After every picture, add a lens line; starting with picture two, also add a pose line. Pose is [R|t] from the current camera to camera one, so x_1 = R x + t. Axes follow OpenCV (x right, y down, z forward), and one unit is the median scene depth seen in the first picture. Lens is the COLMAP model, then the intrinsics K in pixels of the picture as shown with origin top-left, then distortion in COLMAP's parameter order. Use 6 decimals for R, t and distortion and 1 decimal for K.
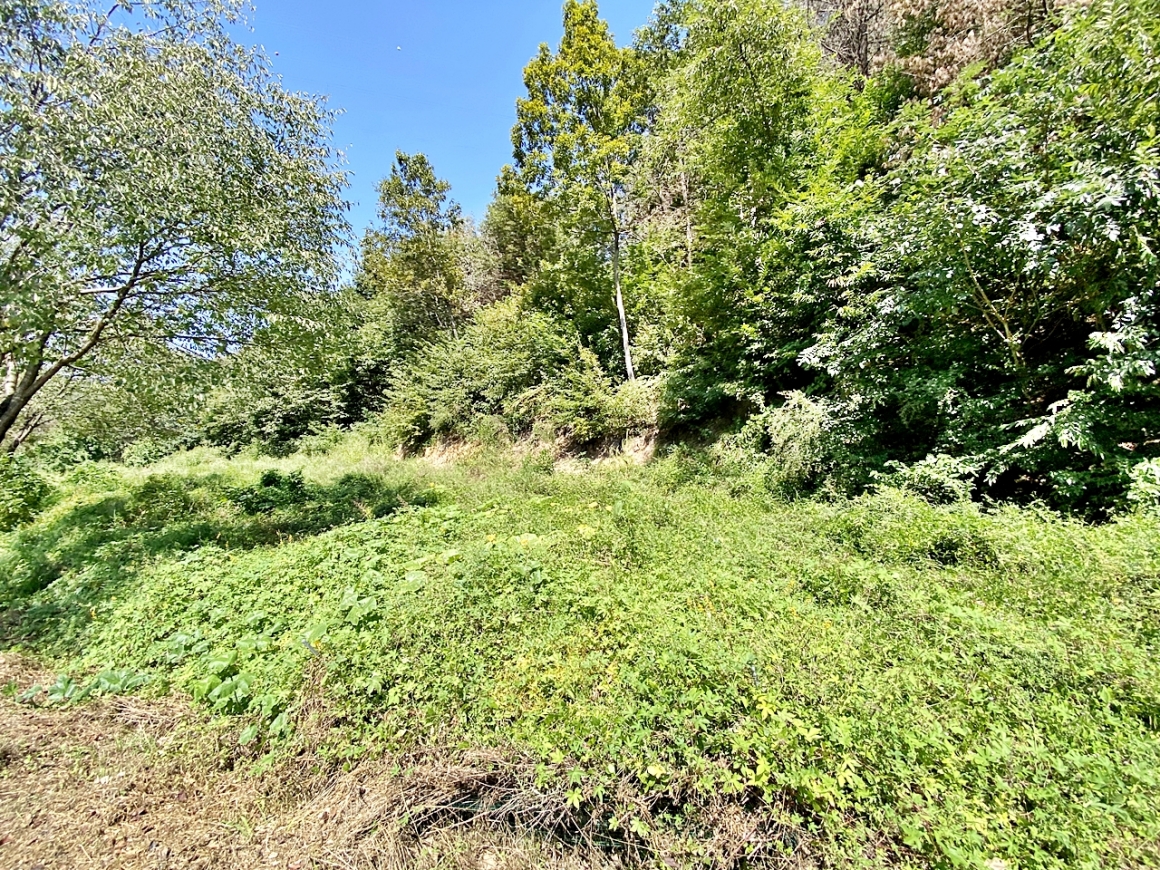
lens RADIAL K [[455.5, 0, 574.5], [0, 455.5, 429.7], [0, 0, 1]] dist [-0.013202, -0.009043]
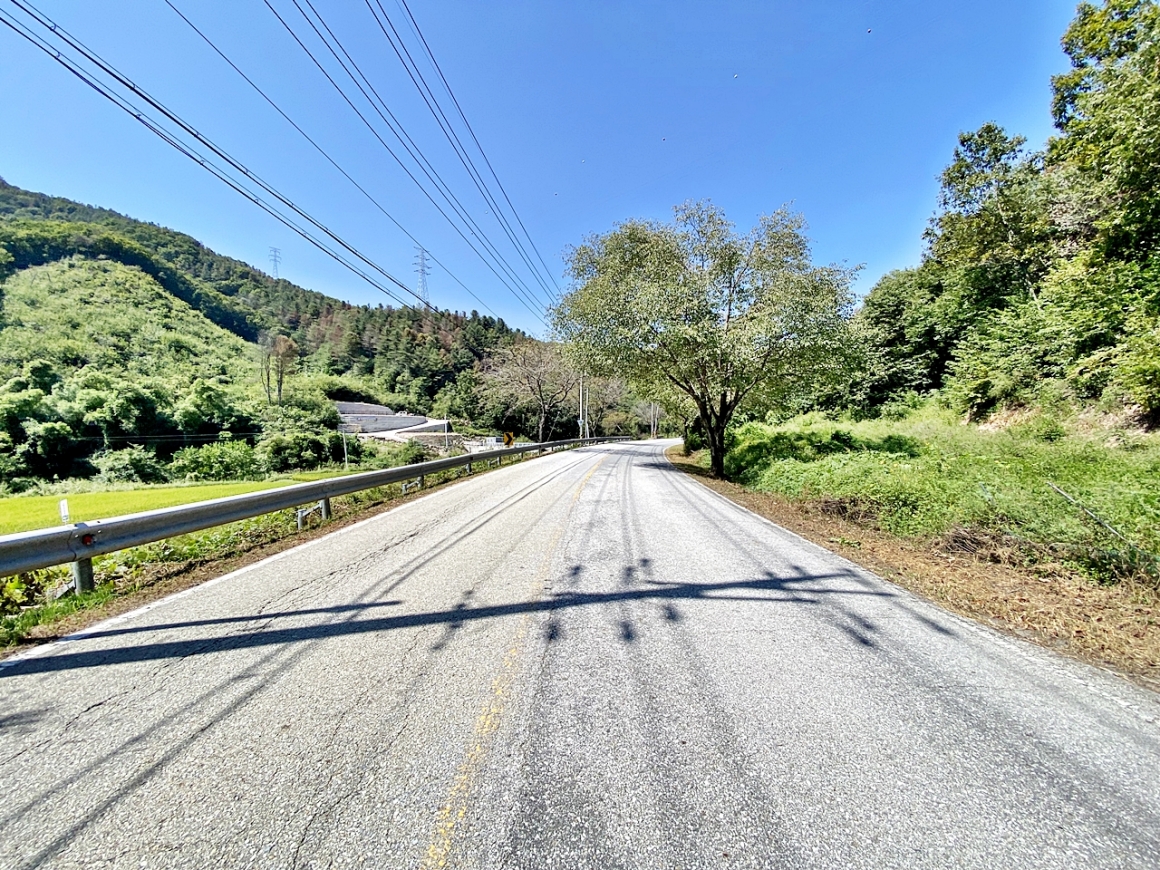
lens RADIAL K [[455.5, 0, 574.5], [0, 455.5, 429.7], [0, 0, 1]] dist [-0.013202, -0.009043]
pose [[0.371058, 0.028885, -0.928161, 0.239541], [0.053101, 0.997221, 0.052262, -0.024635], [0.927090, -0.068678, 0.368492, -0.235536]]
